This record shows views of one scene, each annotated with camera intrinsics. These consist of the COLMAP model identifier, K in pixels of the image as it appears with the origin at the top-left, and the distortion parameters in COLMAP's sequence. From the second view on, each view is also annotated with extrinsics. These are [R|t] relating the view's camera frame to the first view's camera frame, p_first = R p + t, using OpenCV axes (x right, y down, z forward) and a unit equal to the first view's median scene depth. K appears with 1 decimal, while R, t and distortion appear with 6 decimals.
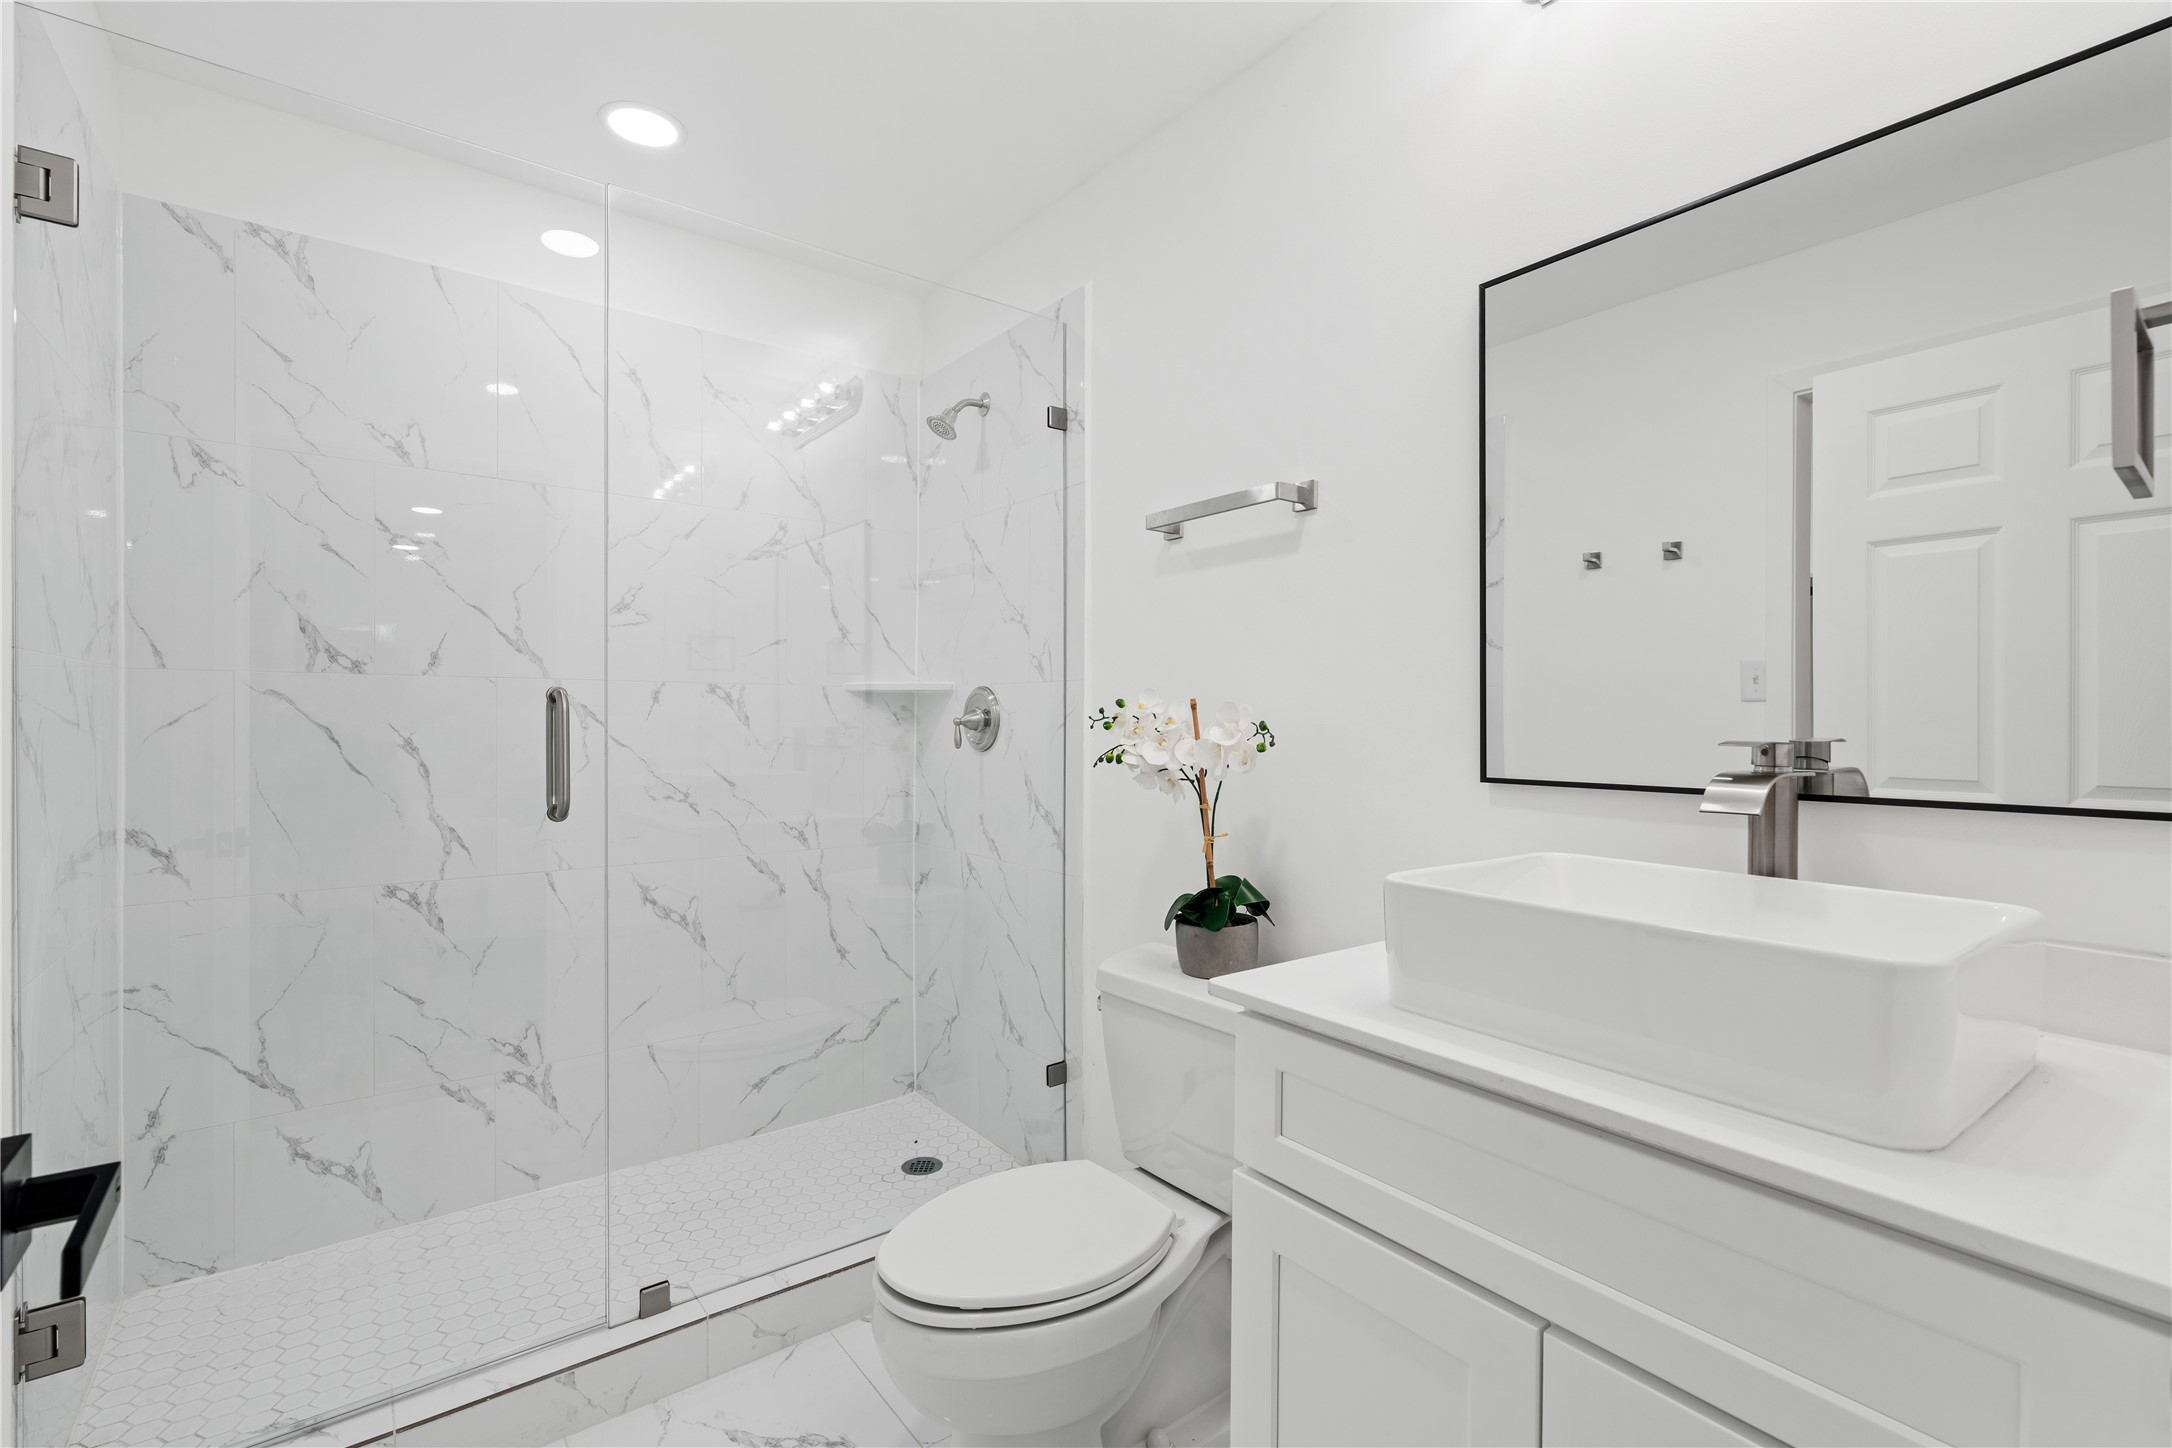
lens RADIAL K [[983.1, 0, 1095.9], [0, 983.1, 723.6], [0, 0, 1]] dist [-0.000710, 0.000870]
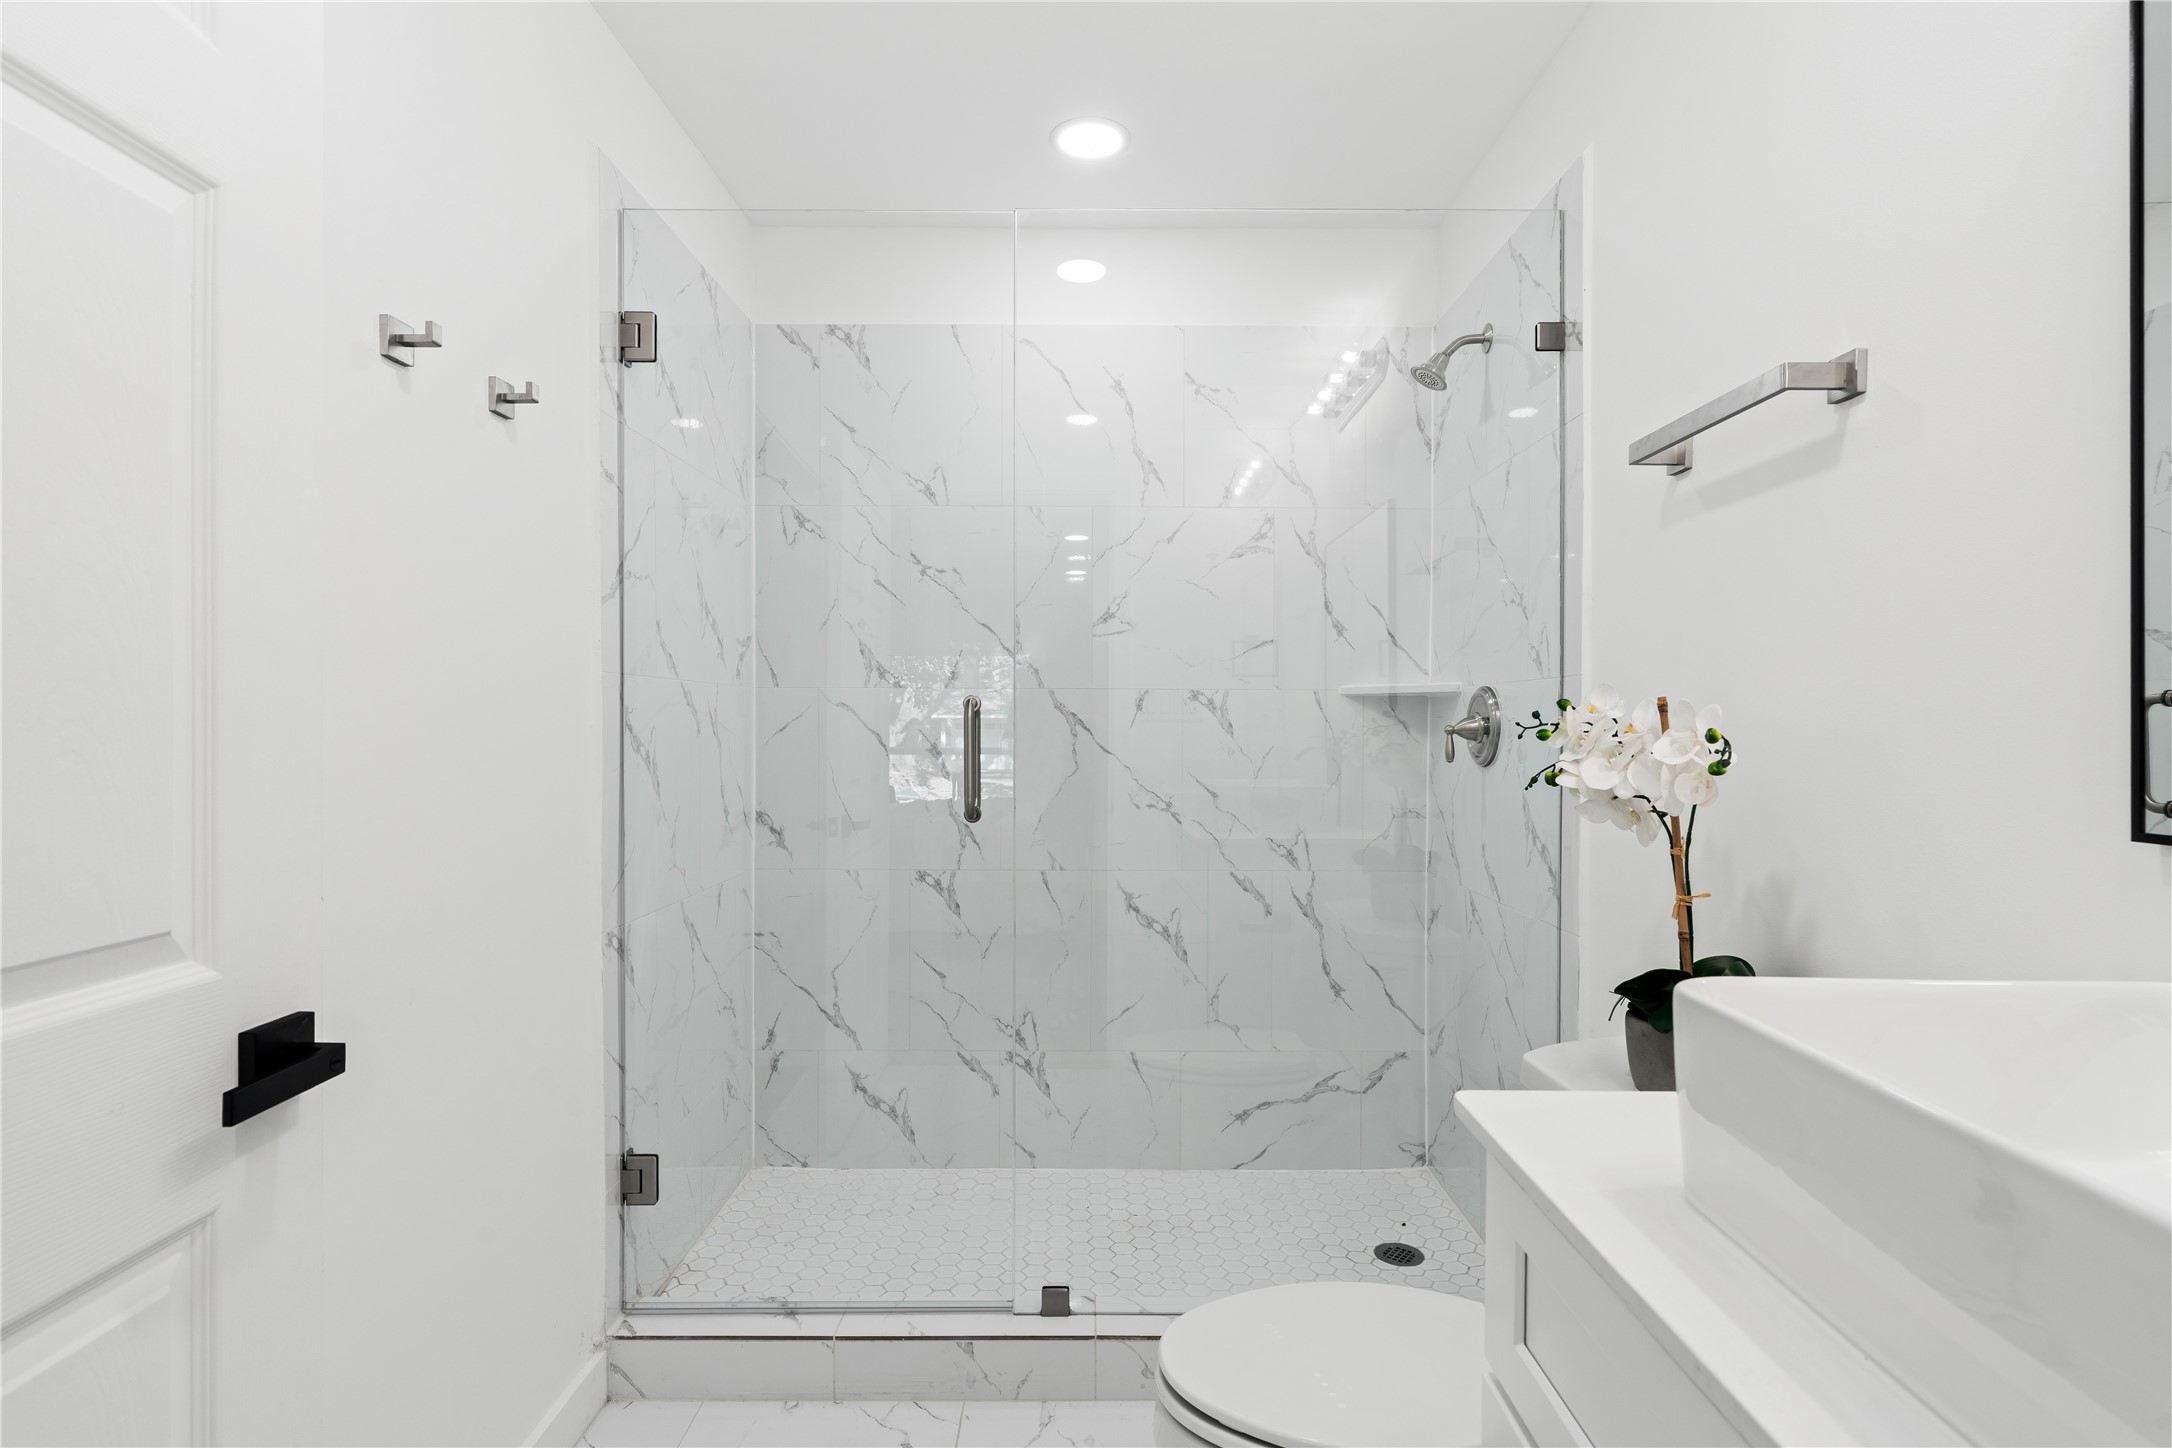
lens RADIAL K [[1074.4, 0, 1083.4], [0, 1074.4, 732.1], [0, 0, 1]] dist [-0.004388, 0.000241]
pose [[0.791041, 0.003343, -0.611754, 0.199390], [-0.003662, 0.999993, 0.000728, 0.000285], [0.611752, 0.001664, 0.791048, 0.117442]]
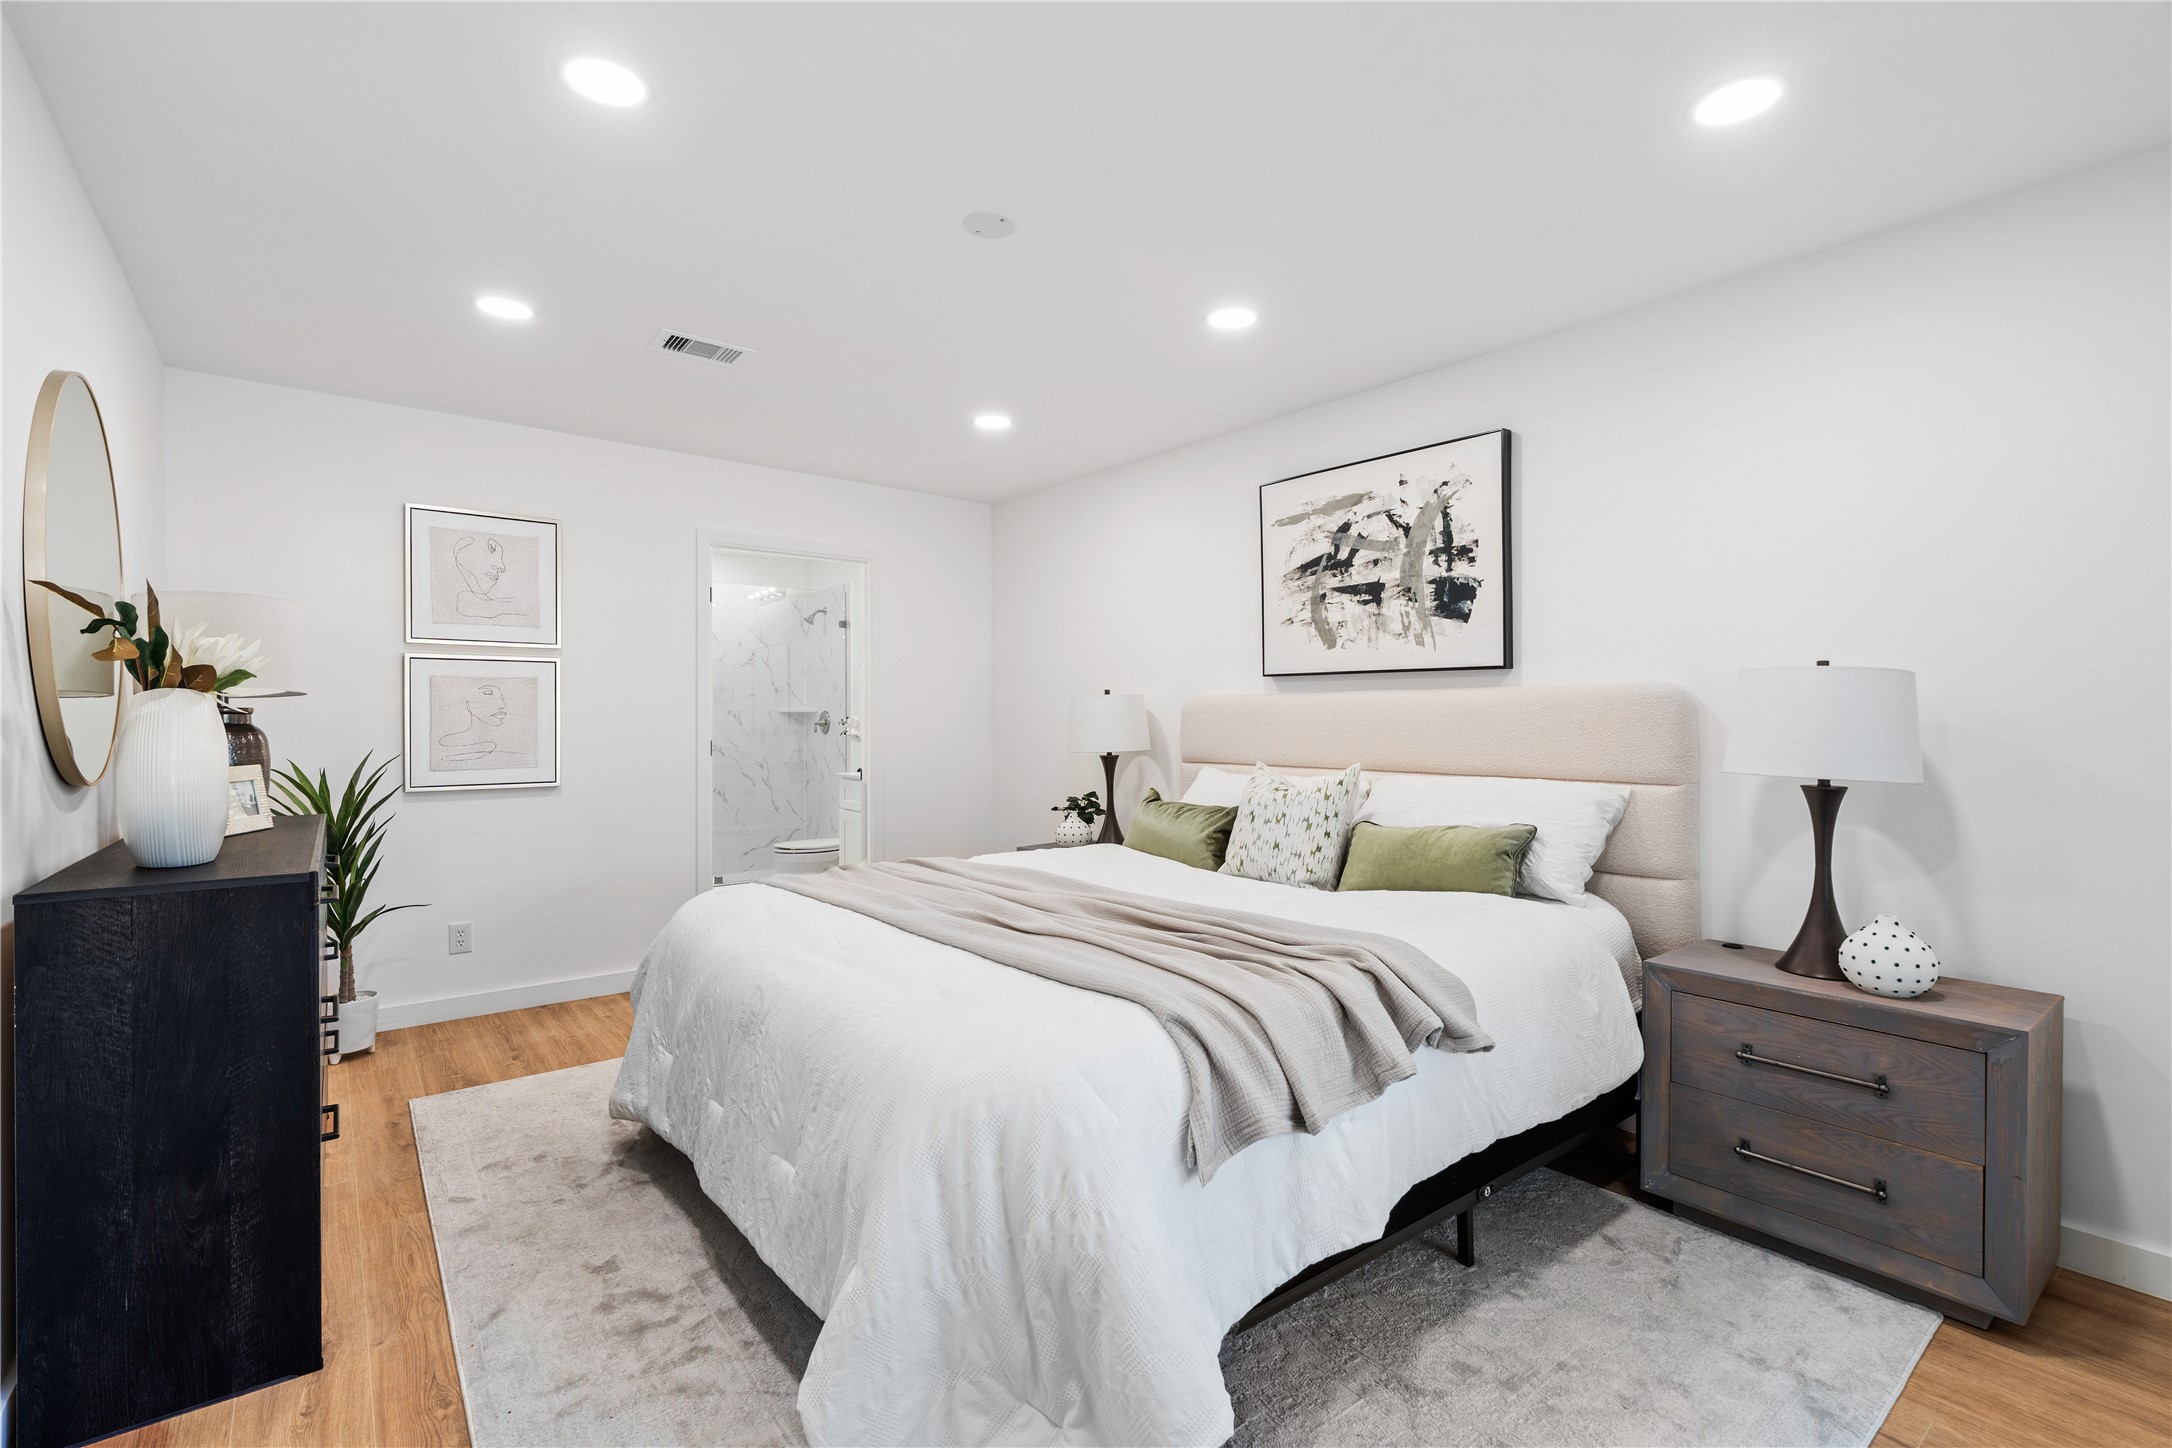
lens RADIAL K [[983.1, 0, 1085.6], [0, 983.1, 725.9], [0, 0, 1]] dist [-0.000710, 0.000870]
pose [[0.999960, -0.002991, 0.008451, 0.737646], [0.003002, 0.999995, -0.001294, 0.013298], [-0.008447, 0.001319, 0.999963, -2.213433]]
